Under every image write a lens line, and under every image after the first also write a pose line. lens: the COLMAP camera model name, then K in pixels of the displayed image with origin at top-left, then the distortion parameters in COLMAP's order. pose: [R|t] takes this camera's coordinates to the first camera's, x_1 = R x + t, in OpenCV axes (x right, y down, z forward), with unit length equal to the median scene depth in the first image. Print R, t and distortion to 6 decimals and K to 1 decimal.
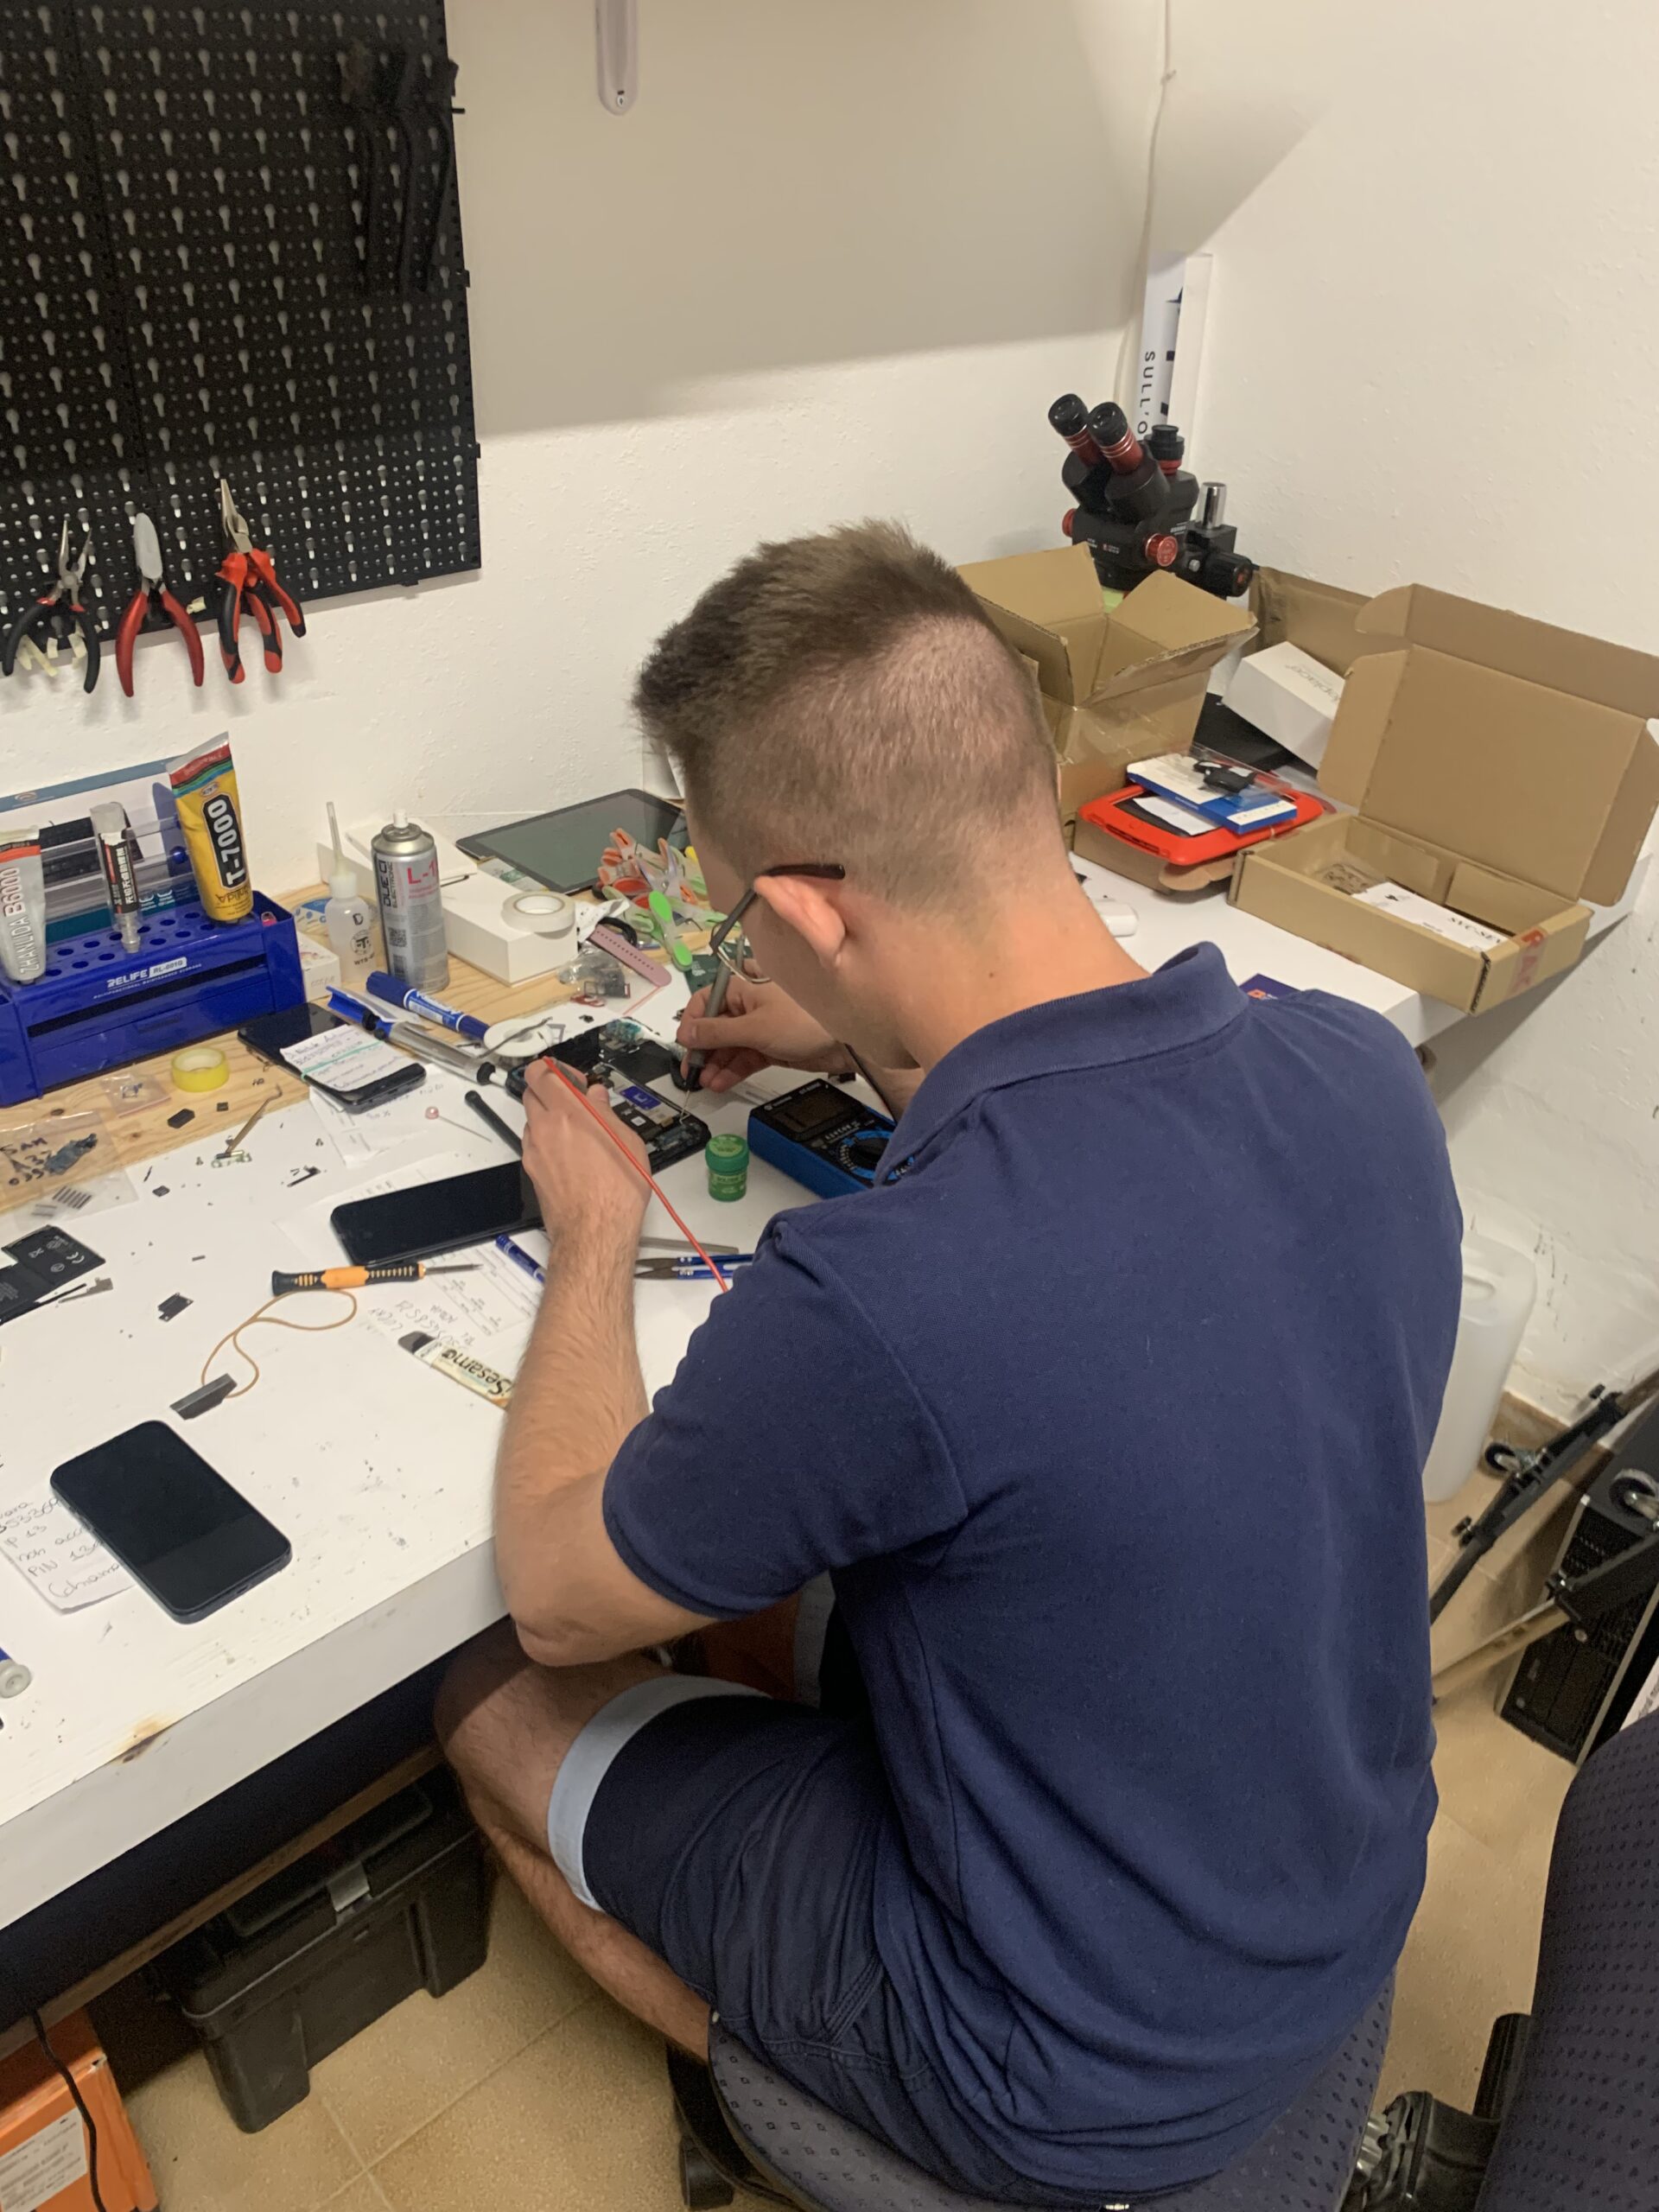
lens RADIAL K [[1714.6, 0, 838.1], [0, 1714.6, 1139.3], [0, 0, 1]] dist [0.018075, -0.031795]
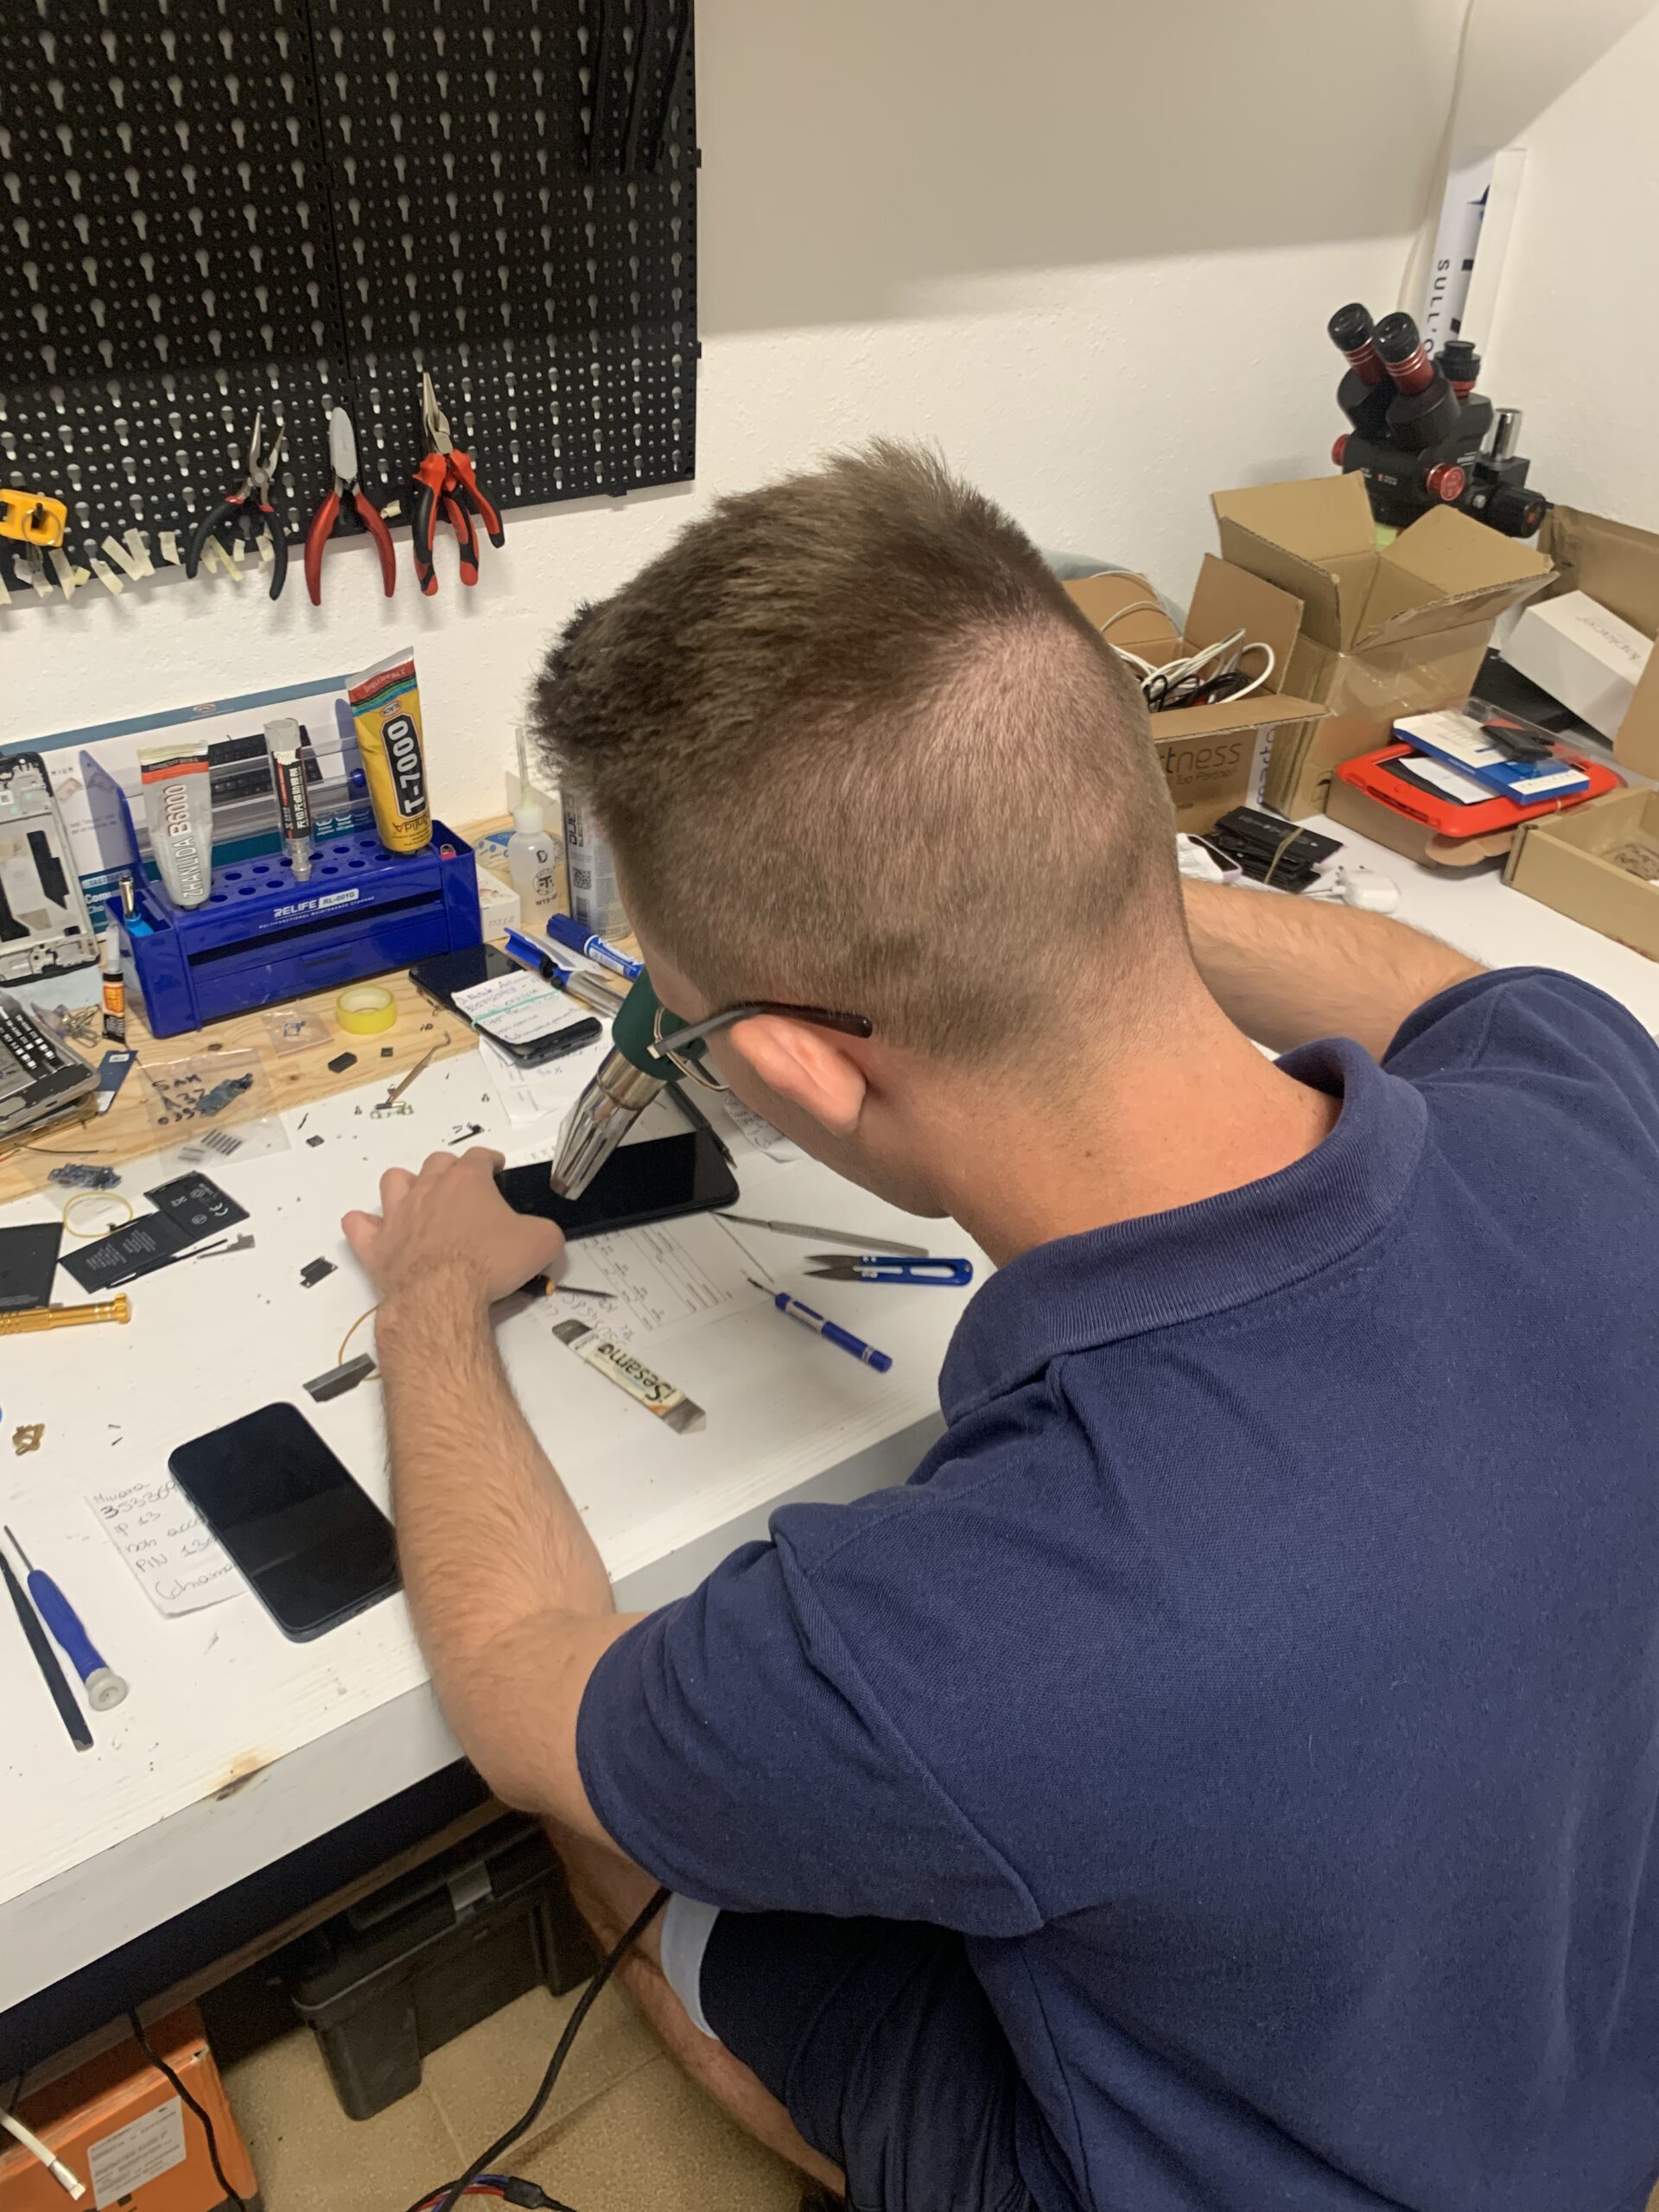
lens RADIAL K [[1714.6, 0, 825.0], [0, 1714.6, 1118.0], [0, 0, 1]] dist [0.018075, -0.031795]
pose [[0.991955, 0.065096, -0.108572, -0.018384], [-0.062761, 0.997721, 0.024789, -0.020479], [0.109938, -0.017775, 0.993780, 0.098285]]
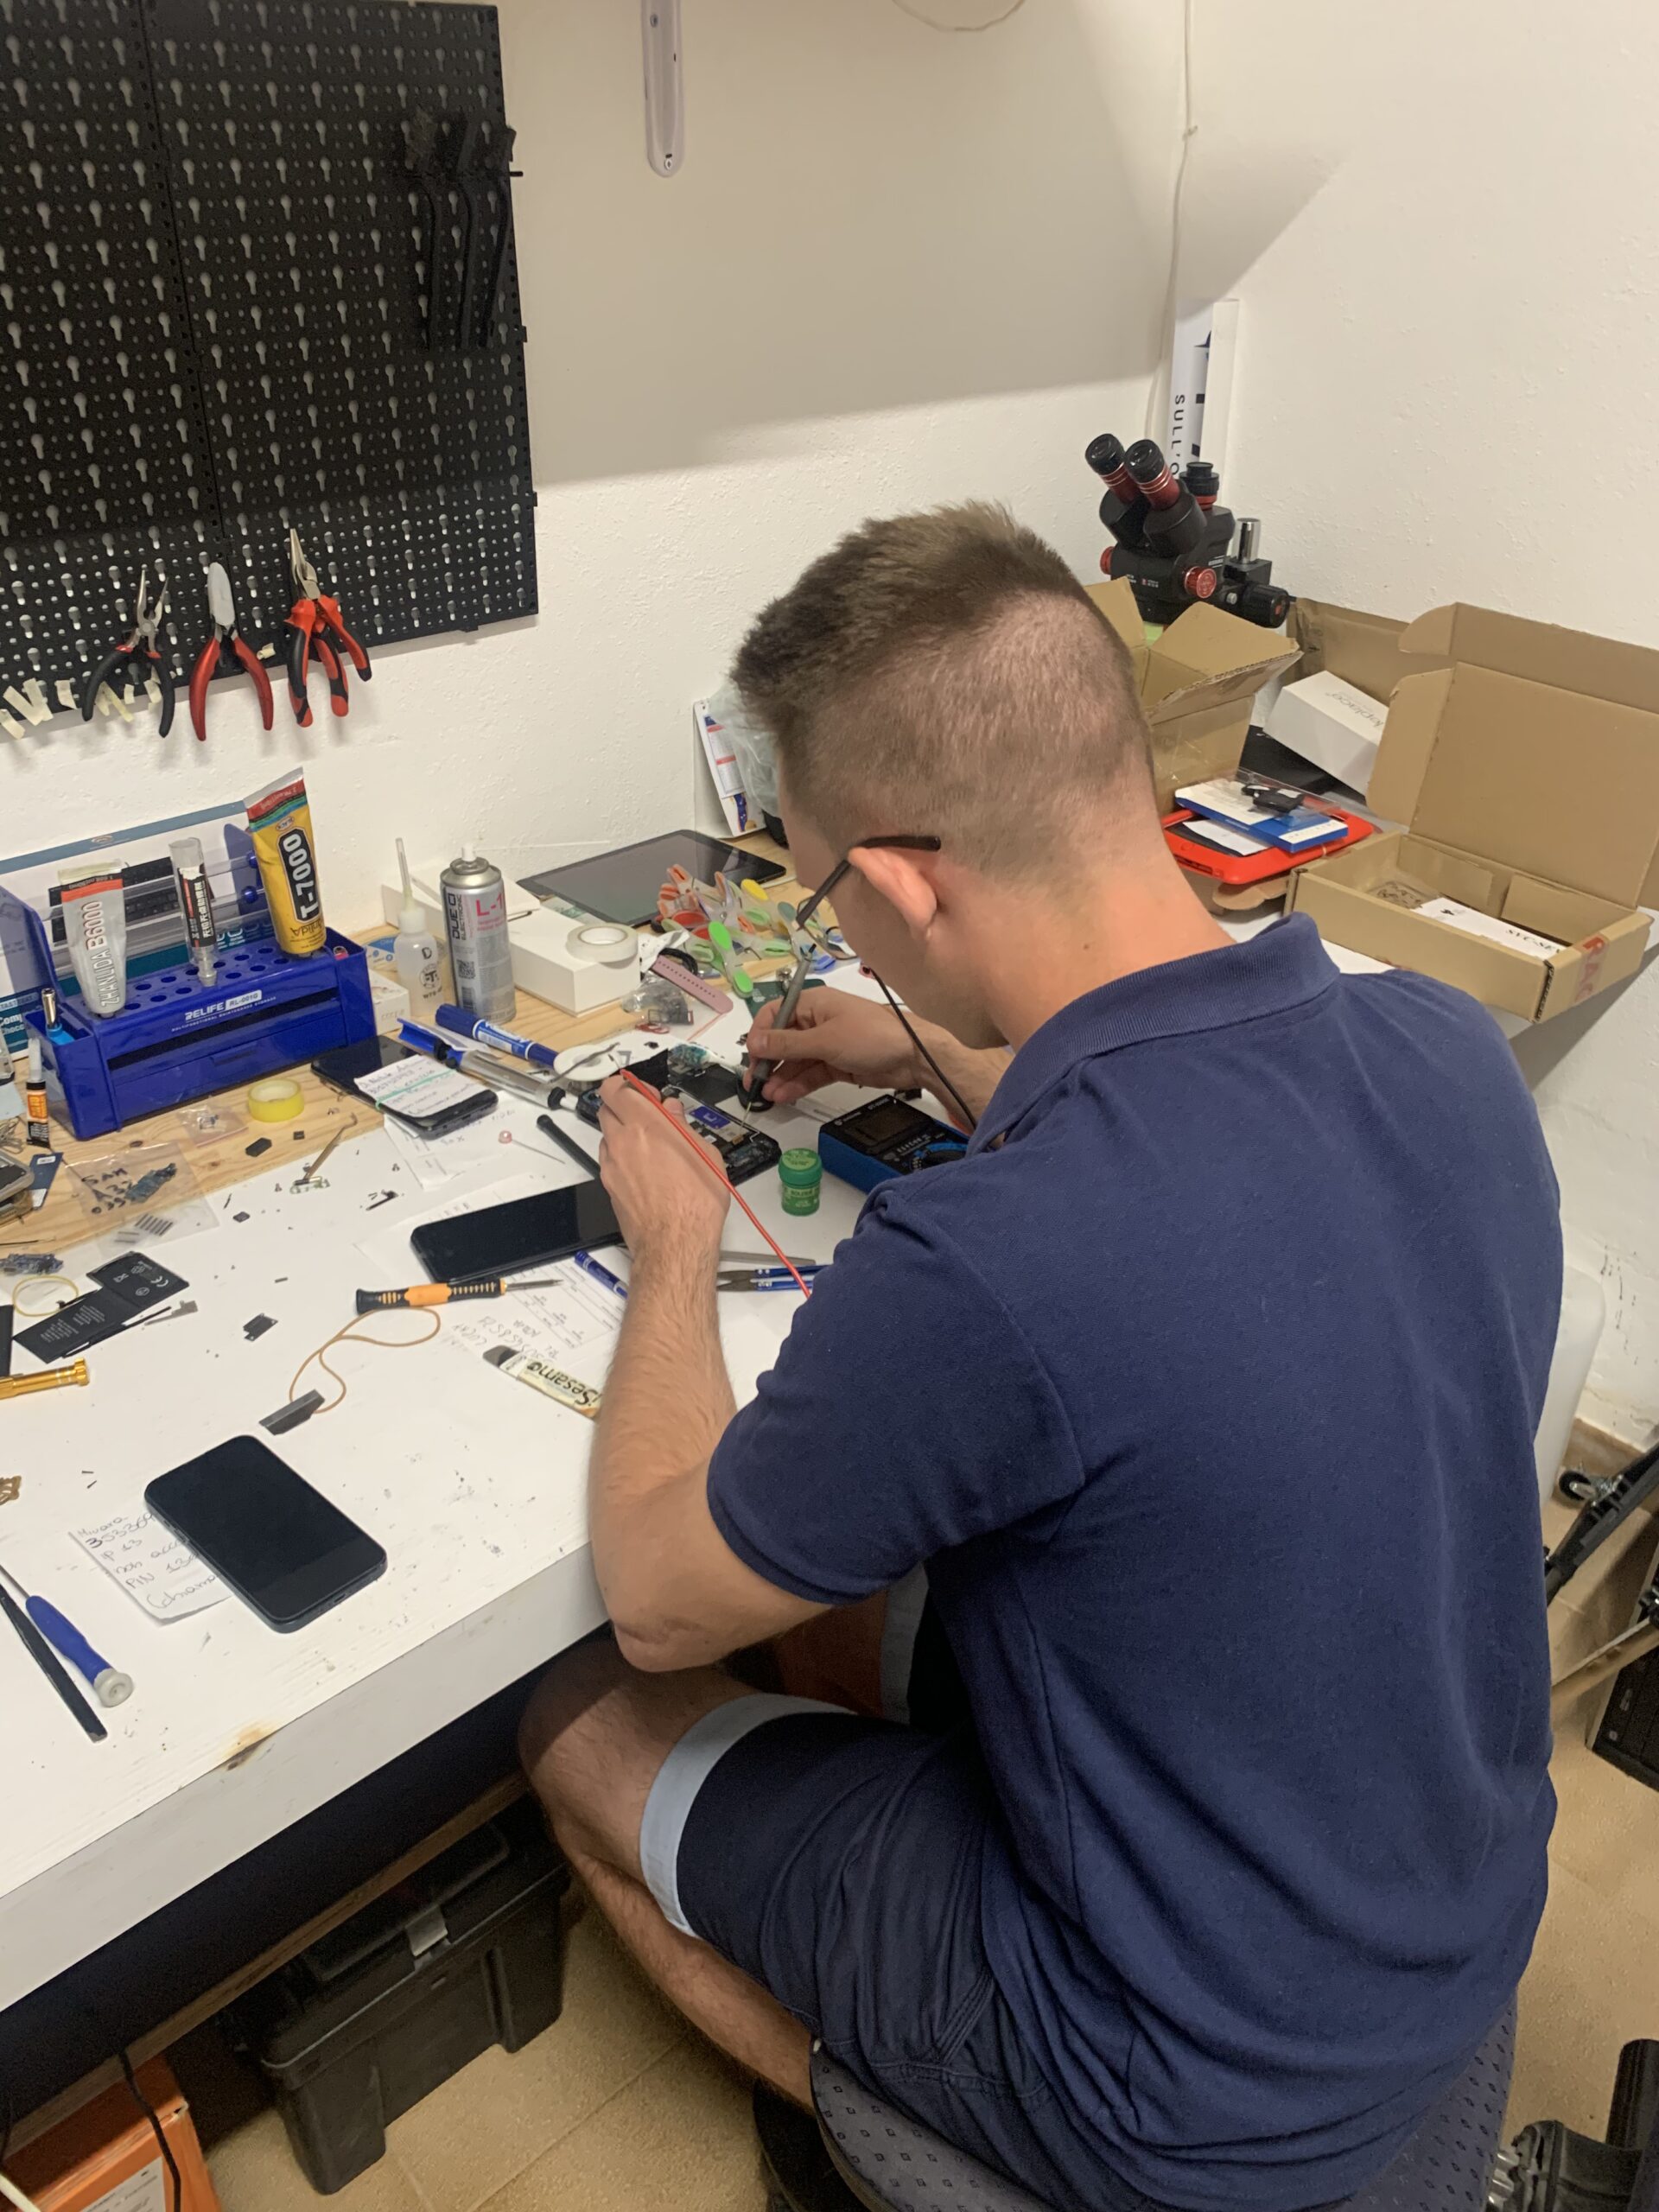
lens RADIAL K [[1714.6, 0, 826.3], [0, 1714.6, 1115.6], [0, 0, 1]] dist [0.018075, -0.031795]
pose [[0.999493, -0.024119, -0.020784, -0.026389], [0.022921, 0.998163, -0.056083, 0.031912], [0.022099, 0.055578, 0.998210, -0.000267]]
